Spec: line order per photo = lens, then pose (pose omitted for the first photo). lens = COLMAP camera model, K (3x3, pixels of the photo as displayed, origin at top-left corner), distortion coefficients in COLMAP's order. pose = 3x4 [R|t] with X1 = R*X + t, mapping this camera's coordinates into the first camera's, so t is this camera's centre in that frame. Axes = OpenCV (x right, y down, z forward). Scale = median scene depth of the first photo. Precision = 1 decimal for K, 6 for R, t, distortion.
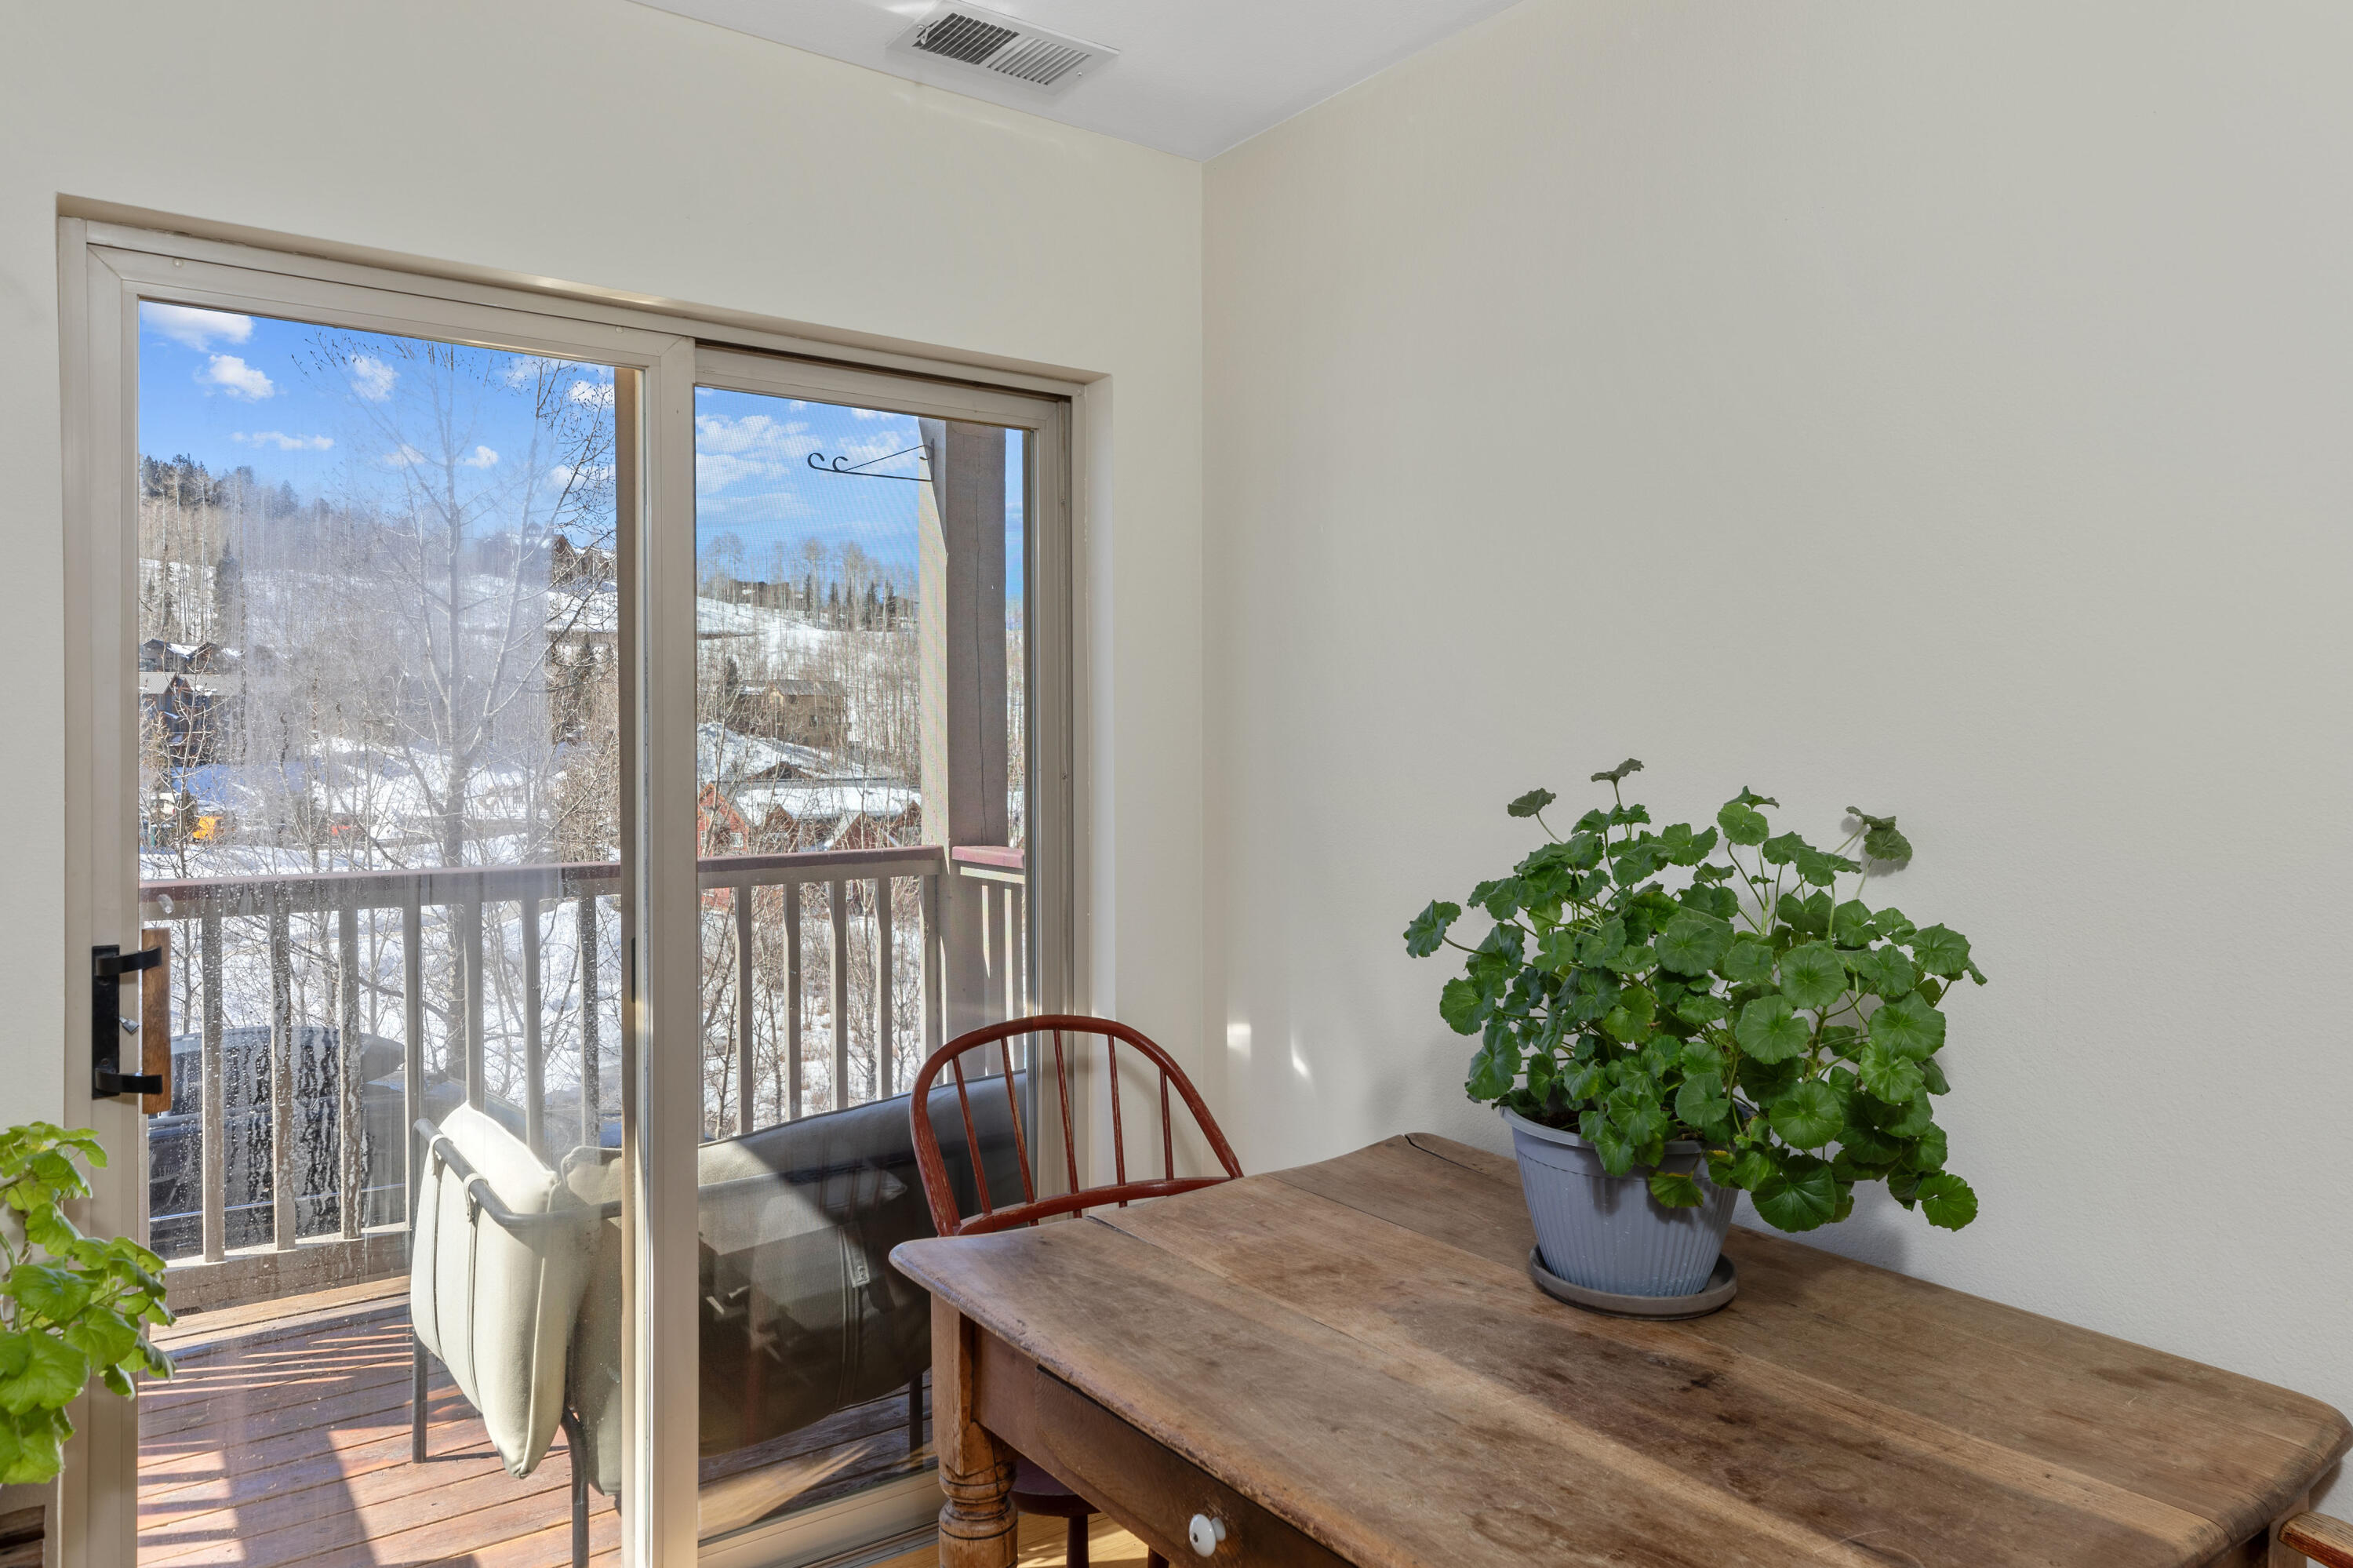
lens RADIAL K [[1566.0, 0, 1181.1], [0, 1566.0, 784.4], [0, 0, 1]] dist [0.008542, 0.004082]
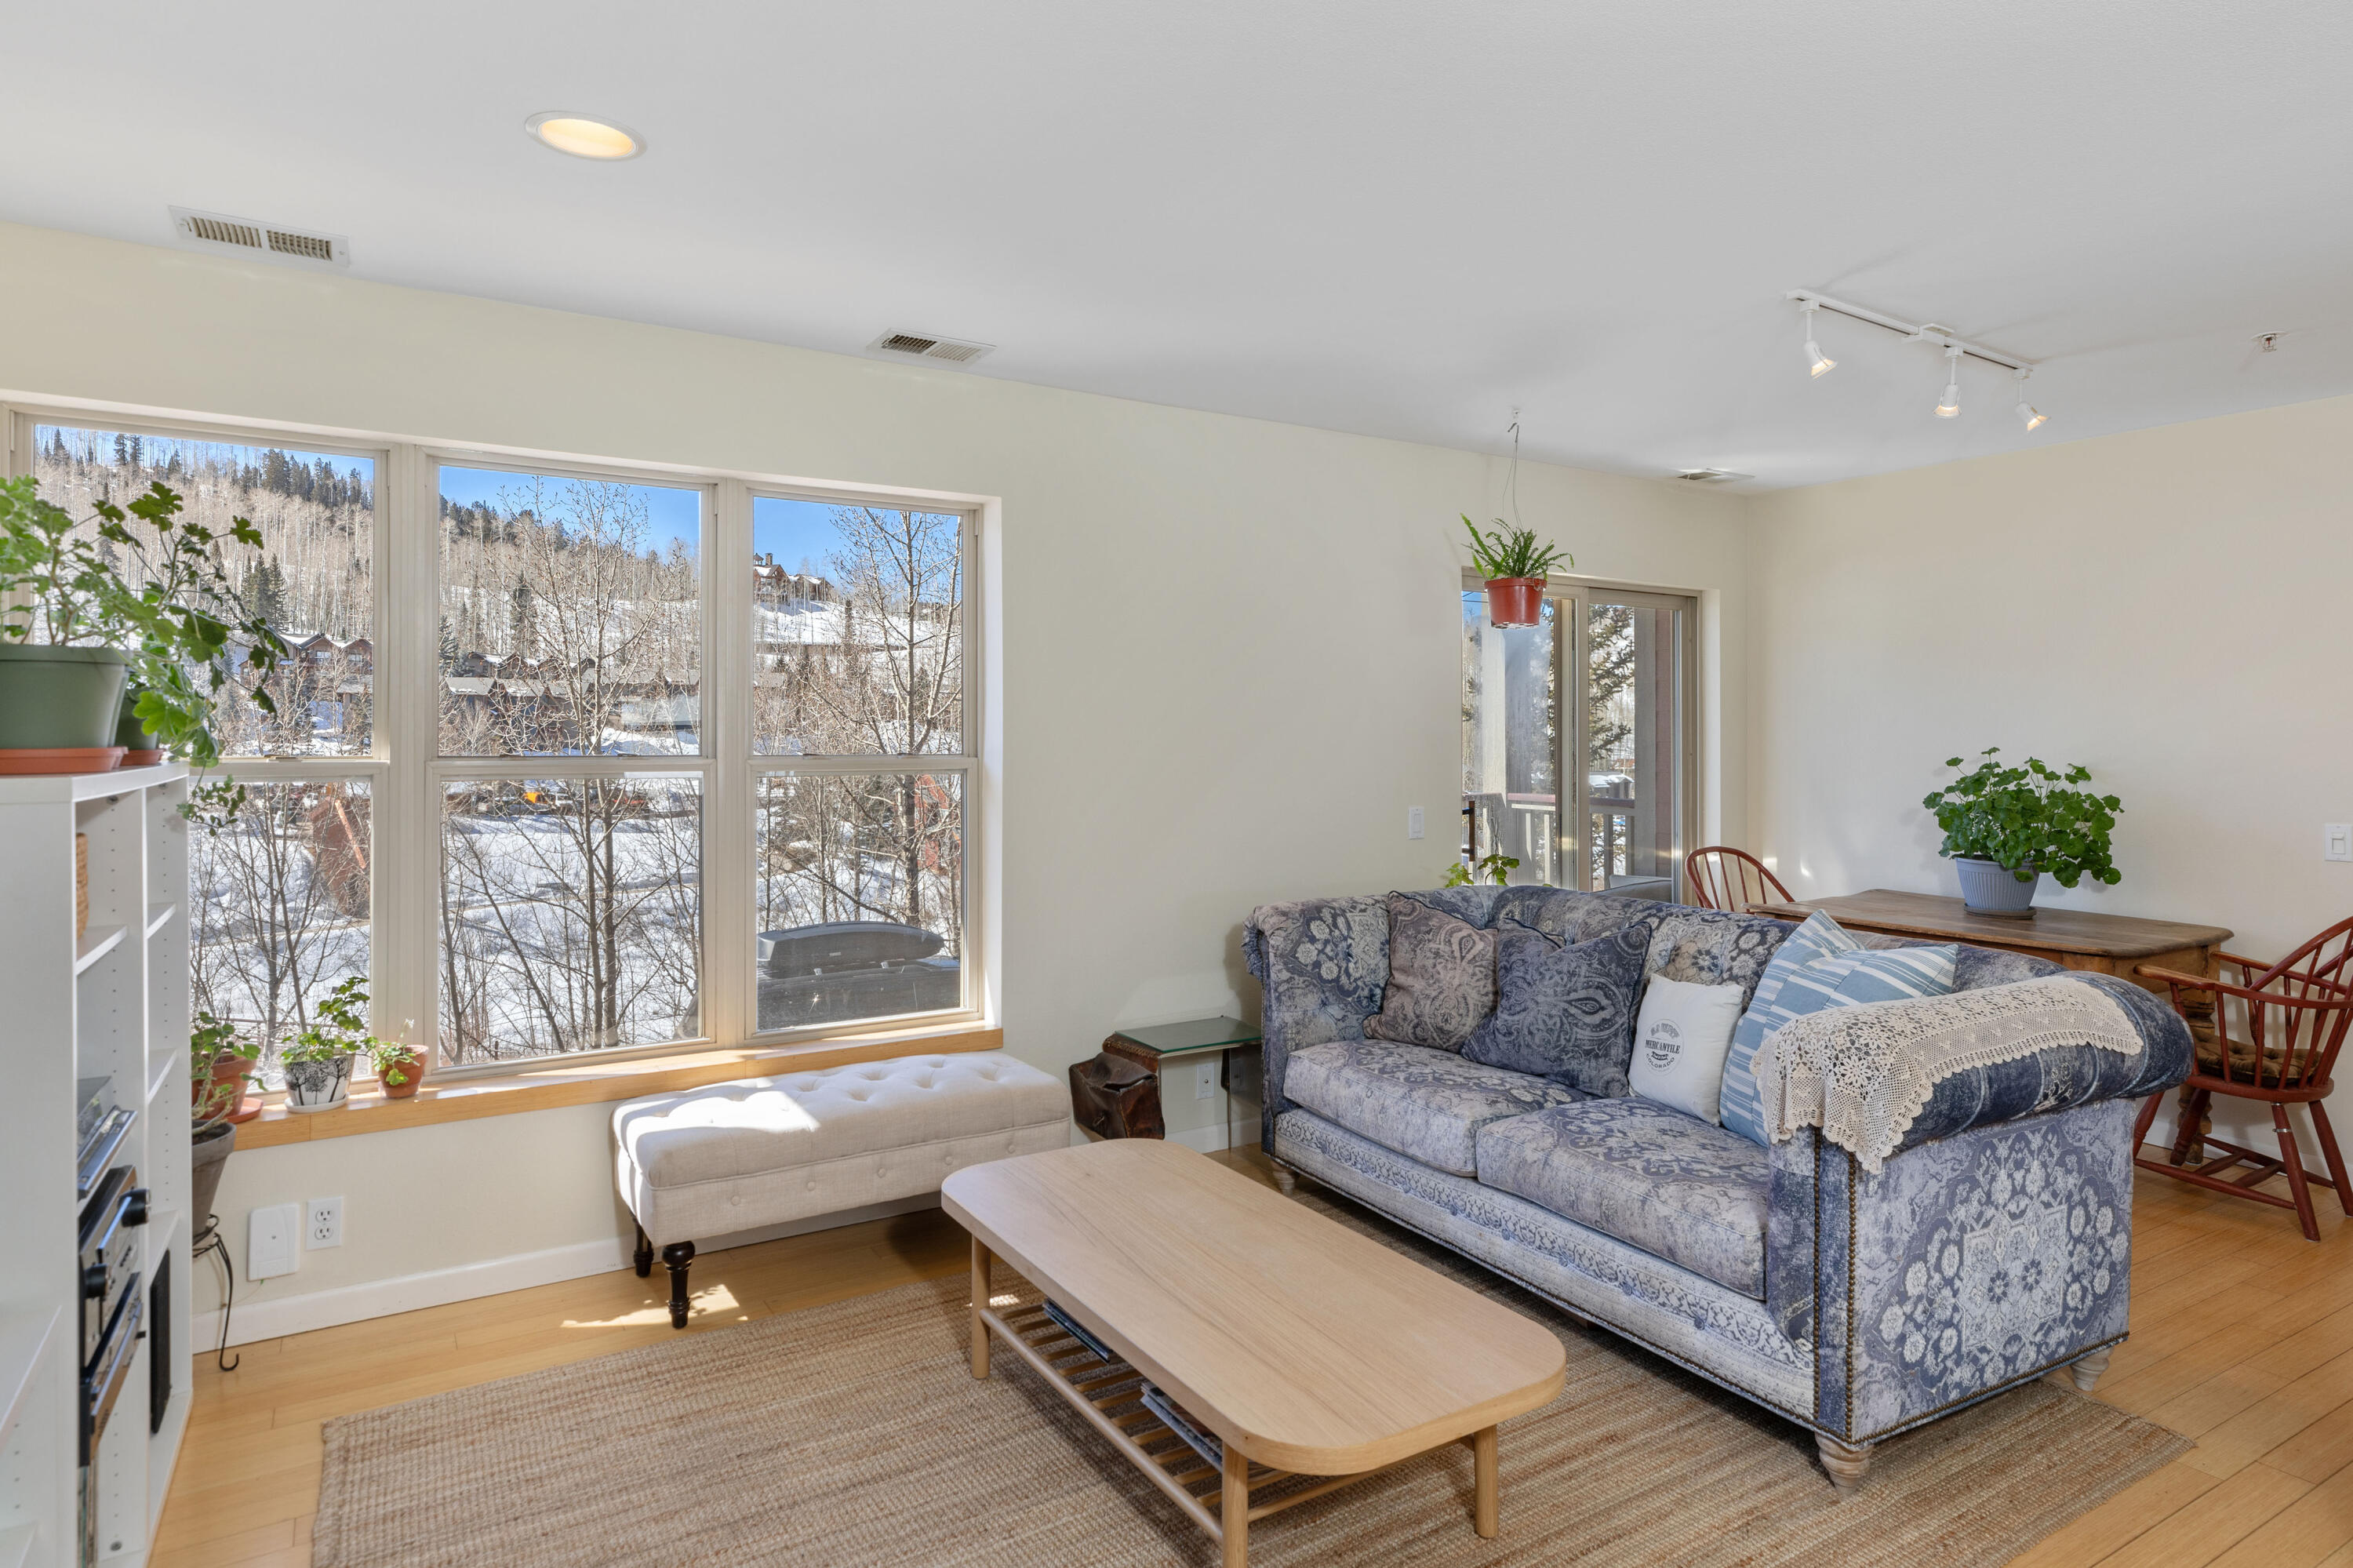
lens RADIAL K [[1342.7, 0, 1174.3], [0, 1342.7, 770.2], [0, 0, 1]] dist [0.001190, -0.000693]
pose [[0.997312, 0.006694, -0.072965, -0.783254], [-0.006847, 0.999975, -0.001843, 0.031364], [0.072950, 0.002337, 0.997333, -1.213736]]
